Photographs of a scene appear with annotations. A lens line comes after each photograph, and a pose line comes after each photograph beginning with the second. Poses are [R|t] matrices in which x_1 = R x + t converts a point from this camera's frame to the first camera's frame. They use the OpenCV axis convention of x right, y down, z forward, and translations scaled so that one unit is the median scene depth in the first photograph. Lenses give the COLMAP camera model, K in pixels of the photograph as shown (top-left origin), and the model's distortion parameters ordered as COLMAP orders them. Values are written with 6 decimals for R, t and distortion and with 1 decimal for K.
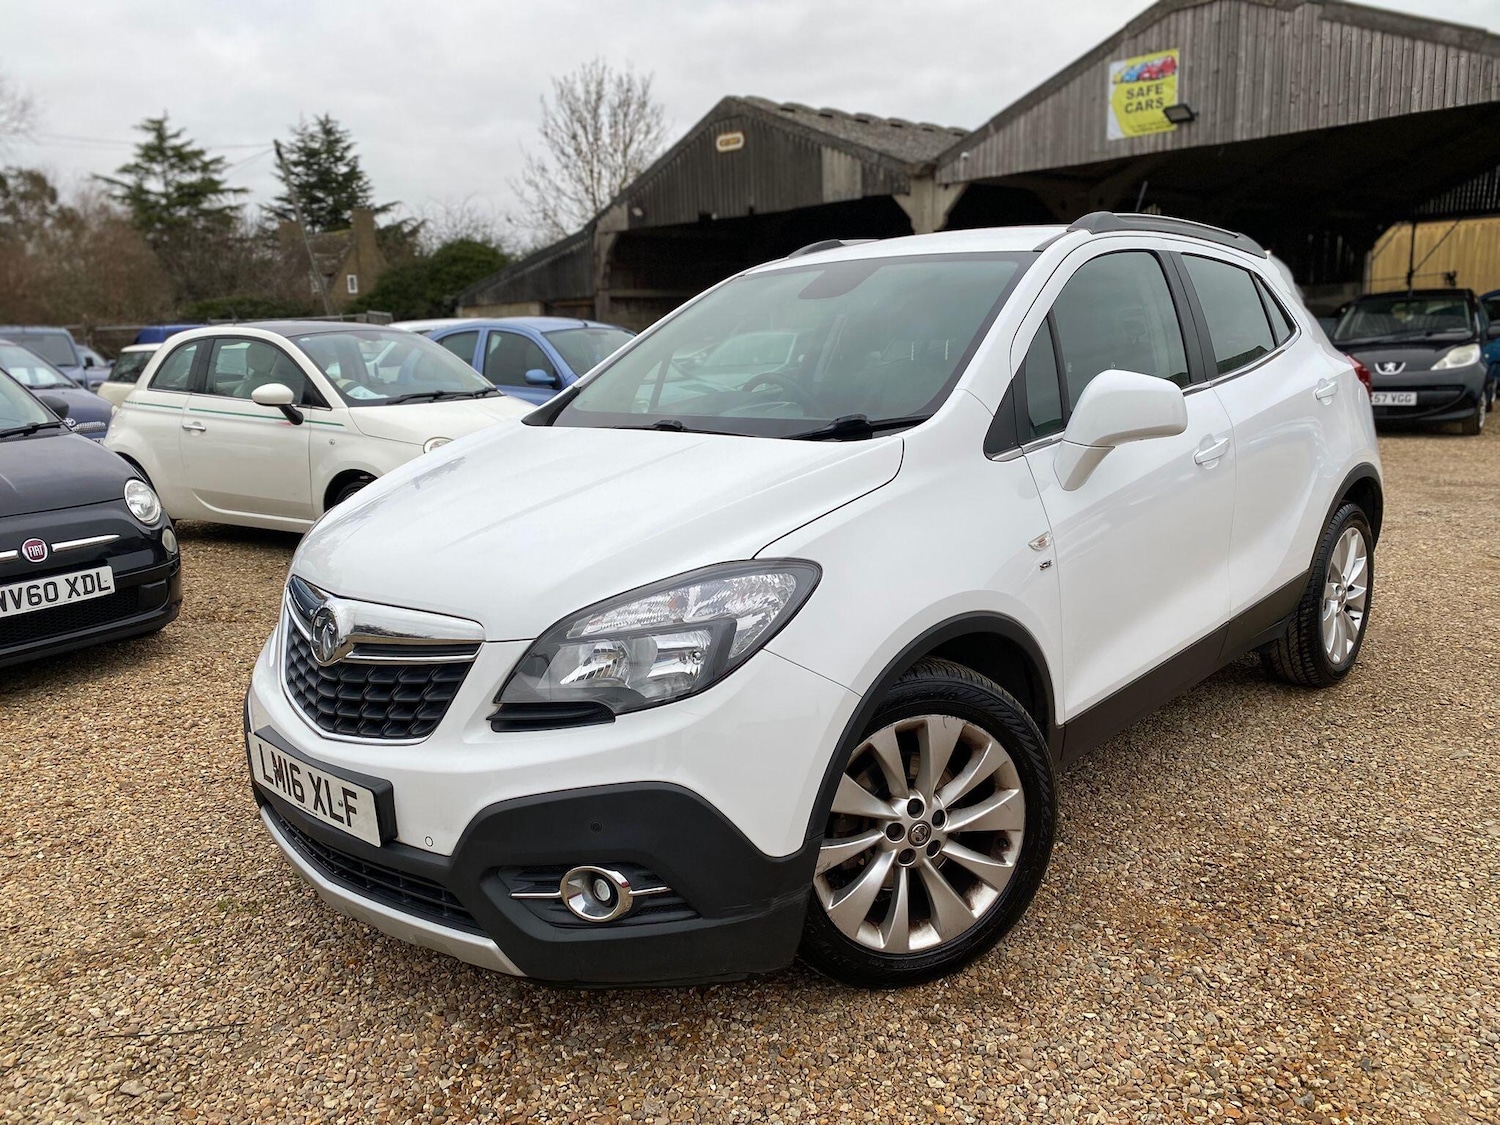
lens RADIAL K [[1132.8, 0, 755.1], [0, 1132.8, 563.2], [0, 0, 1]] dist [0.010164, 0.001732]
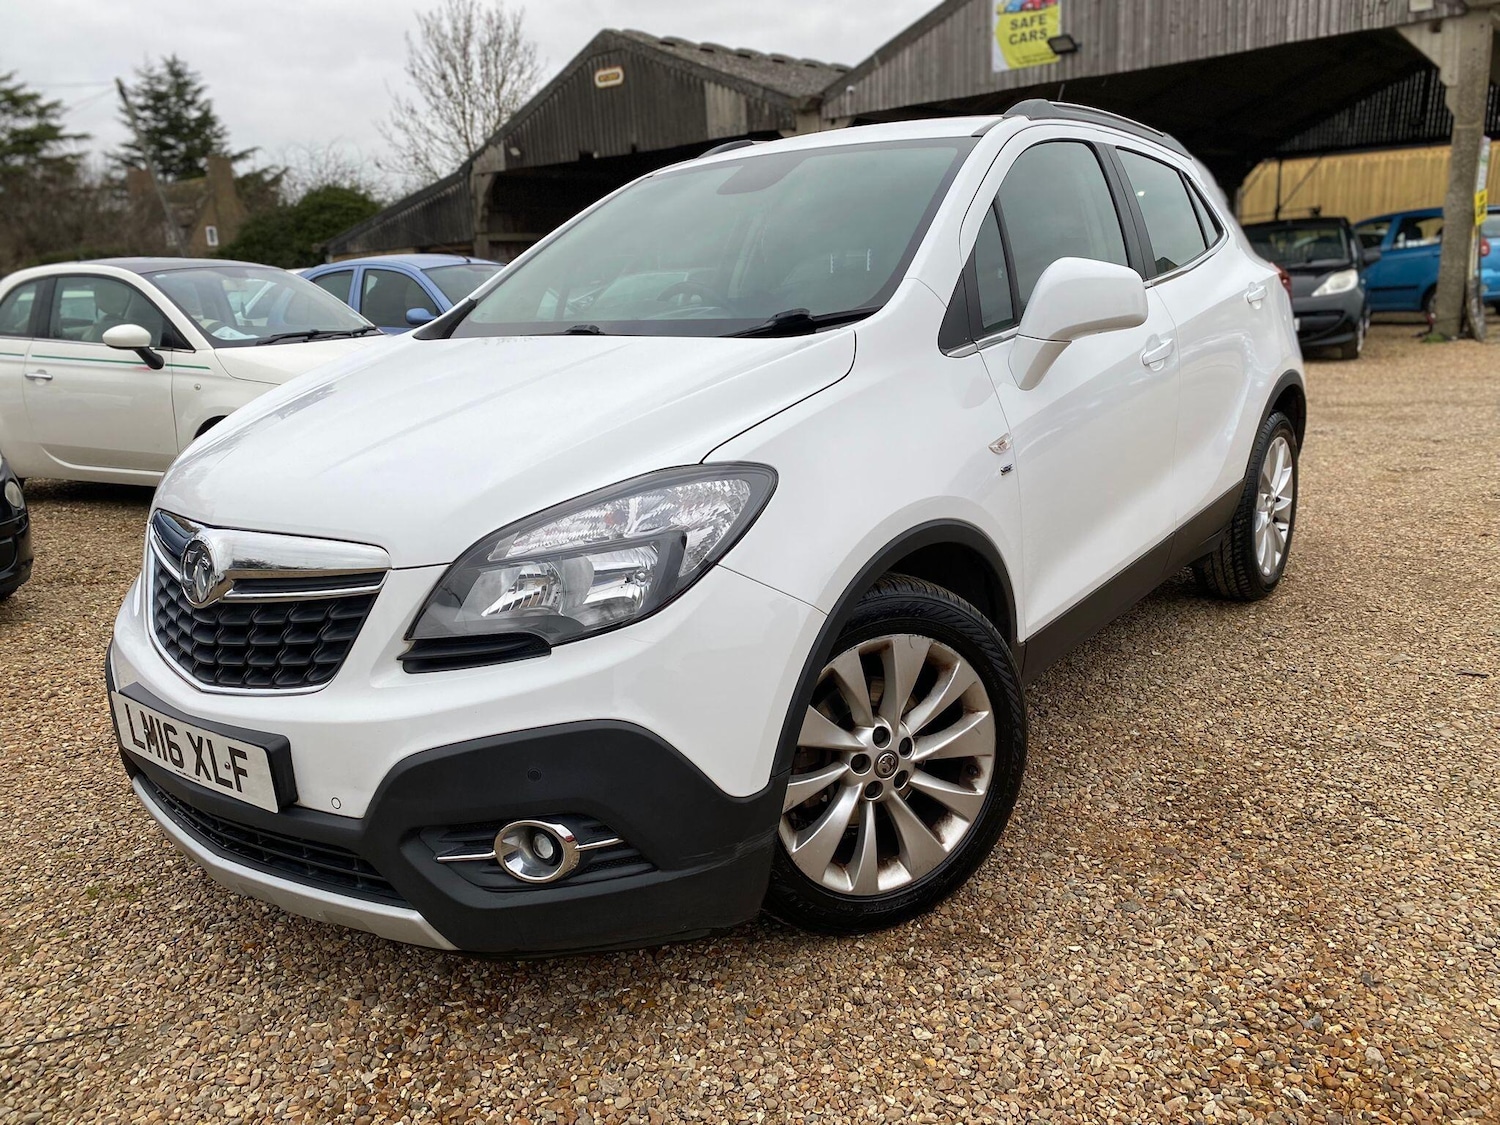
lens RADIAL K [[1127.3, 0, 746.1], [0, 1127.3, 554.5], [0, 0, 1]] dist [0.011205, 0.000302]
pose [[0.995355, -0.038362, 0.088298, -0.037586], [0.035383, 0.998759, 0.035055, 0.030645], [-0.089534, -0.031768, 0.995477, 0.101200]]
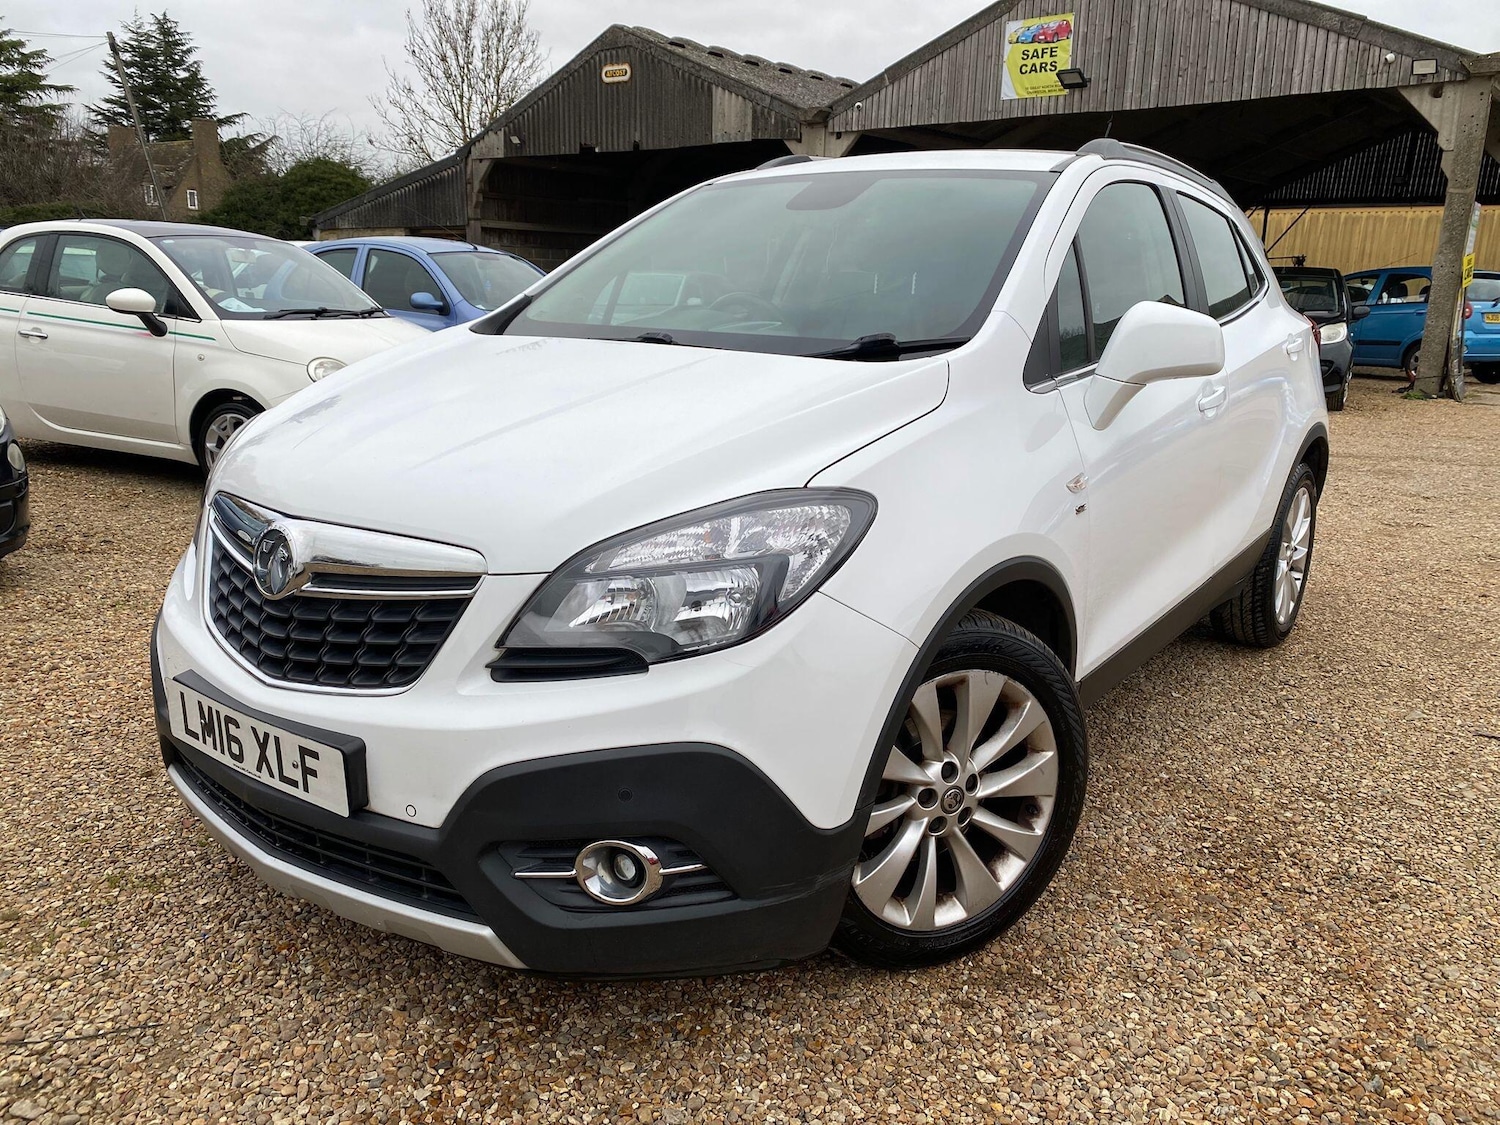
lens RADIAL K [[1127.3, 0, 746.1], [0, 1127.3, 554.5], [0, 0, 1]] dist [0.011205, 0.000302]
pose [[0.991737, 0.027703, 0.125258, -0.124076], [-0.031857, 0.999003, 0.031281, 0.018317], [-0.124267, -0.035013, 0.991631, 0.122485]]
